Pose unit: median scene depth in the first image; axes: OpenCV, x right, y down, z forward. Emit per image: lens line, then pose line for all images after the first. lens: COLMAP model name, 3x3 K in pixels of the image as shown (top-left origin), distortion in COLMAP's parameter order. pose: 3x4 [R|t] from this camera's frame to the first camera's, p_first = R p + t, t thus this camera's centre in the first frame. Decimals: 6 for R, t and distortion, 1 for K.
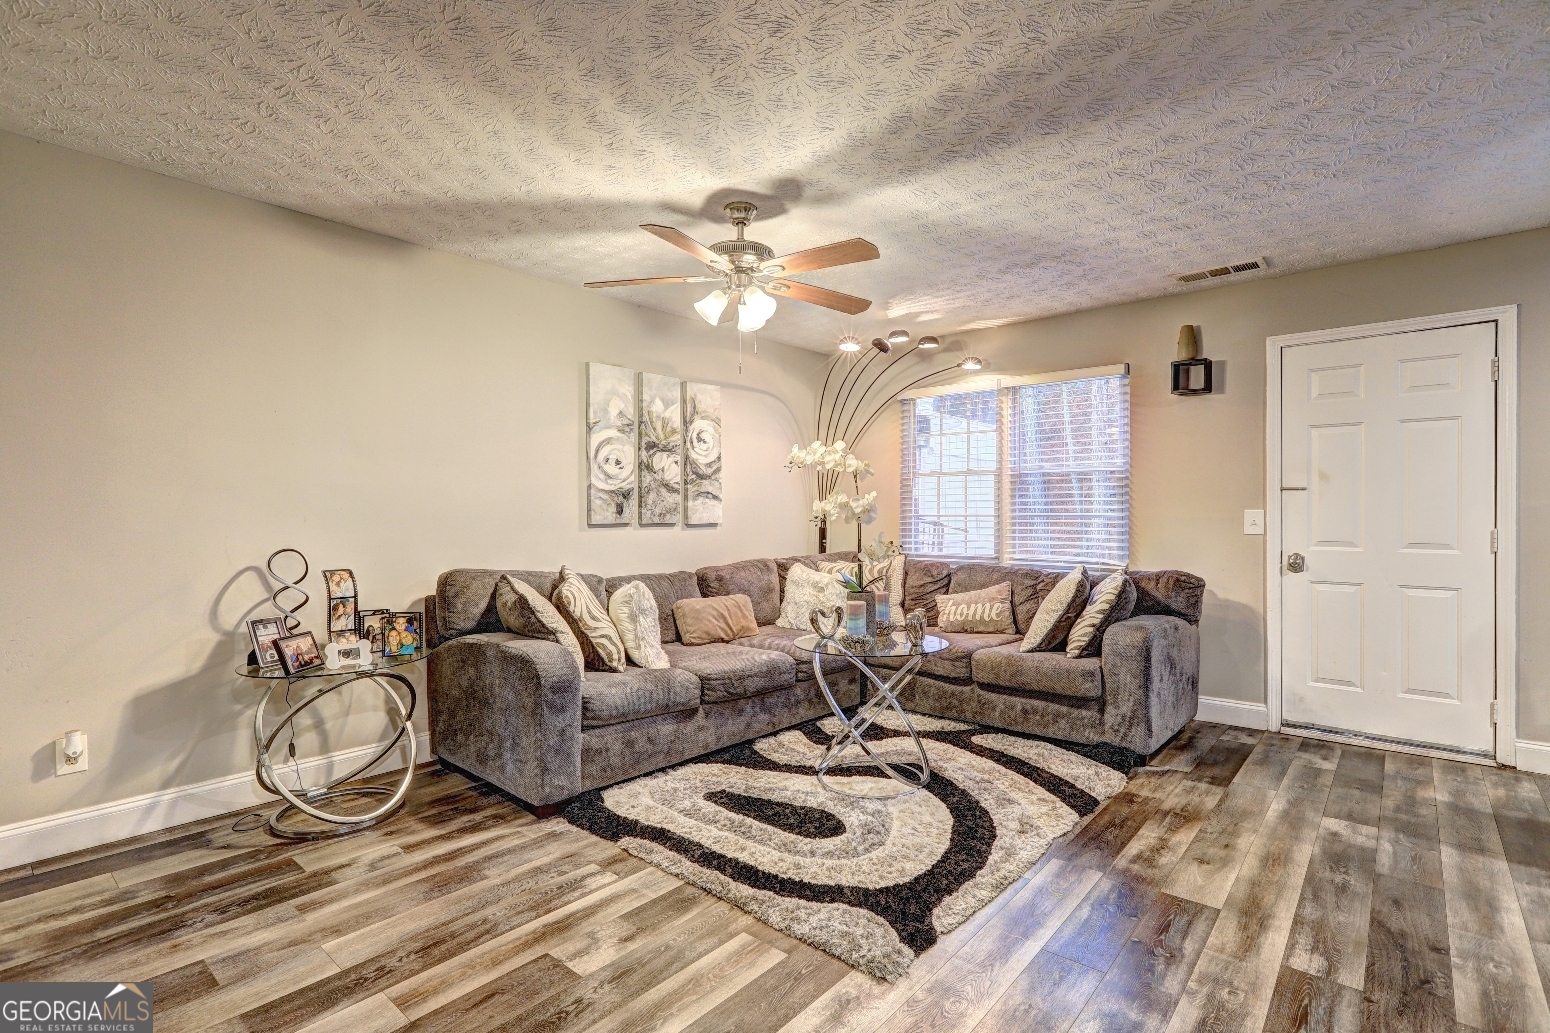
lens RADIAL K [[743.6, 0, 765.0], [0, 743.6, 515.1], [0, 0, 1]] dist [0.003403, 0.000811]
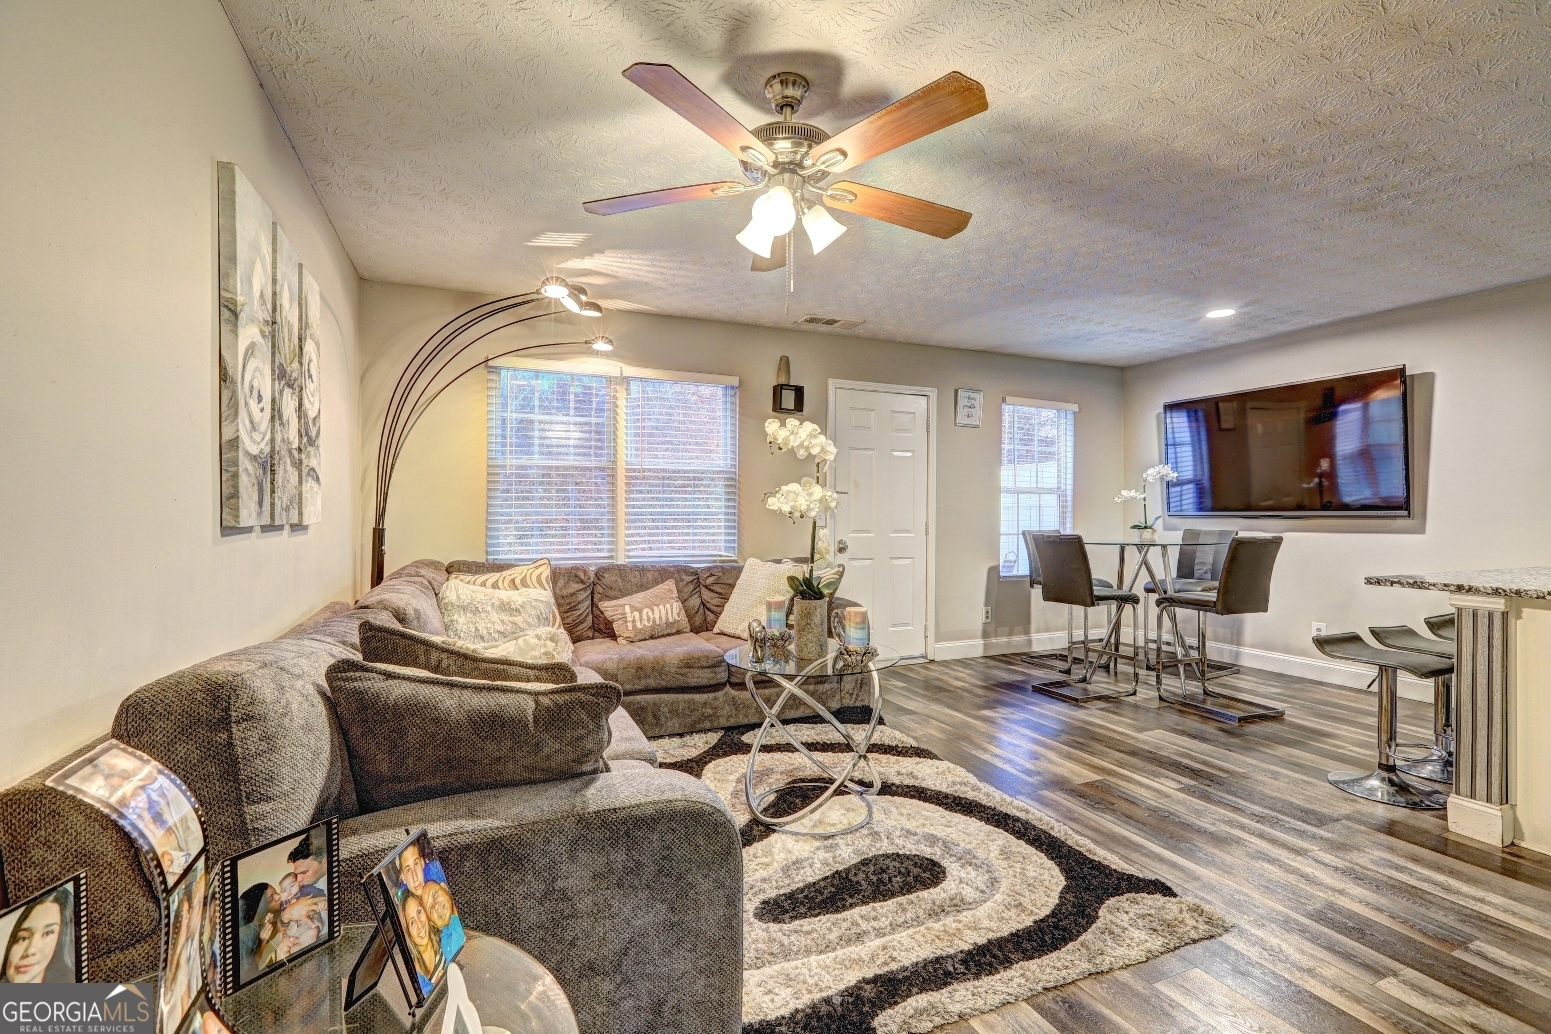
lens RADIAL K [[706.2, 0, 767.1], [0, 706.2, 512.8], [0, 0, 1]] dist [-0.001306, 0.000779]
pose [[0.420086, 0.001040, 0.907483, -0.529986], [-0.000775, 0.999999, -0.000787, 0.003425], [-0.907484, -0.000372, 0.420087, 0.578665]]
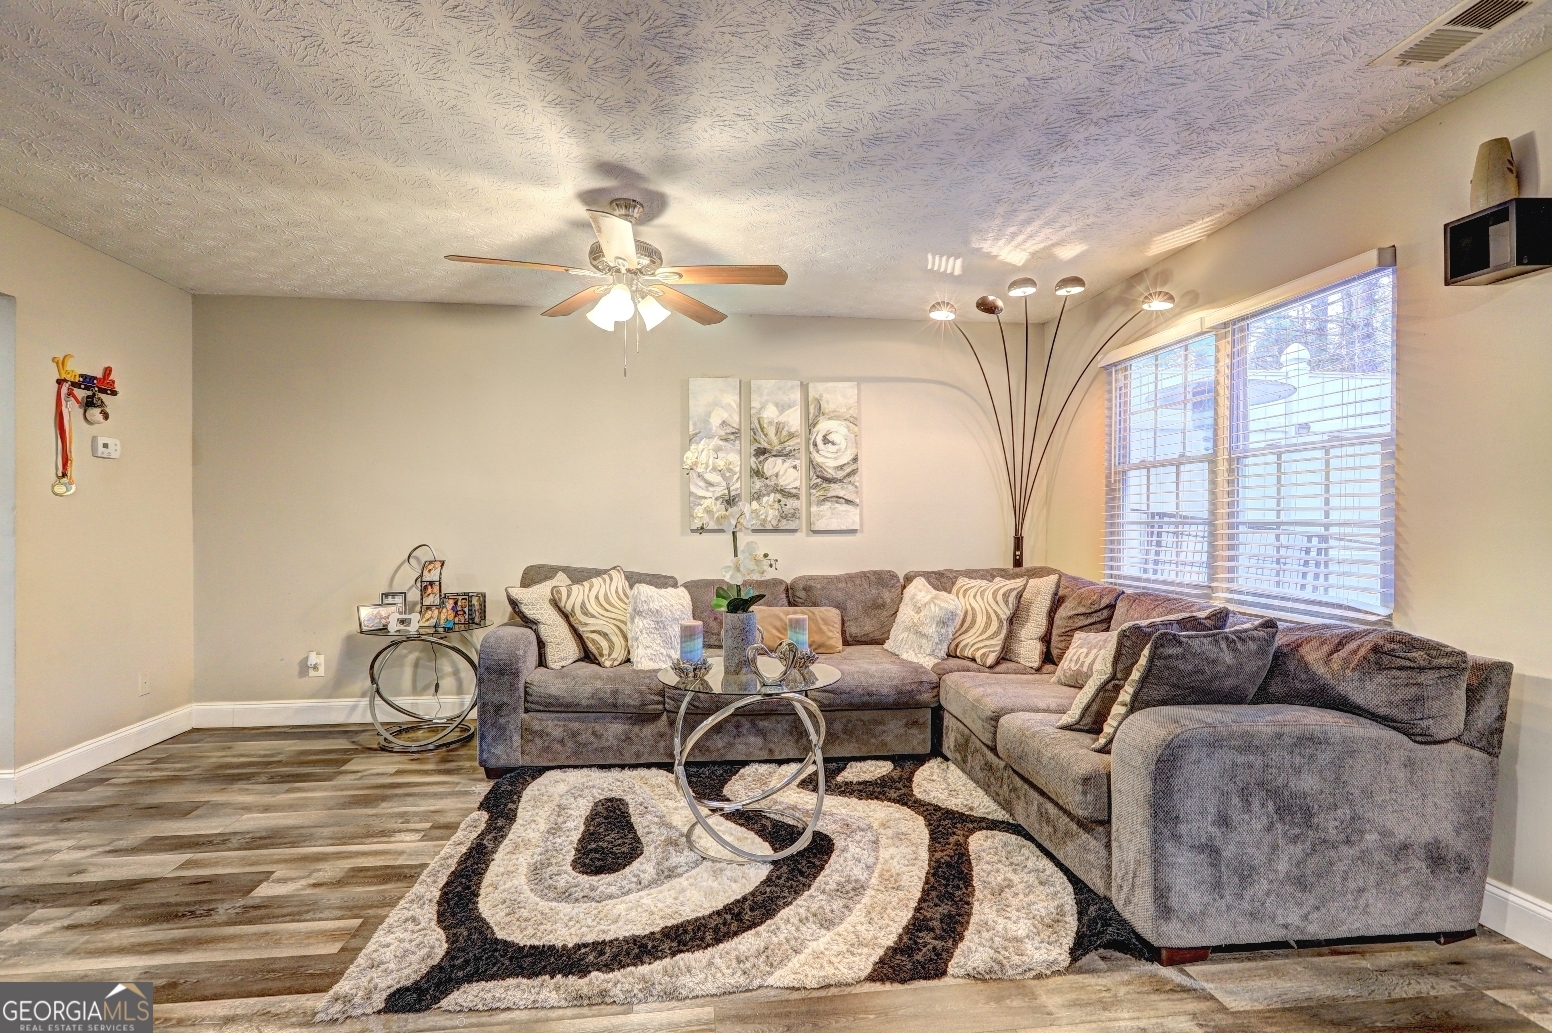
lens RADIAL K [[706.6, 0, 791.9], [0, 706.6, 521.7], [0, 0, 1]] dist [-0.001306, 0.000779]
pose [[0.738068, 0.002541, -0.674722, 0.592595], [-0.001643, 0.999997, 0.001969, -0.001016], [0.674724, -0.000345, 0.738070, 0.367341]]
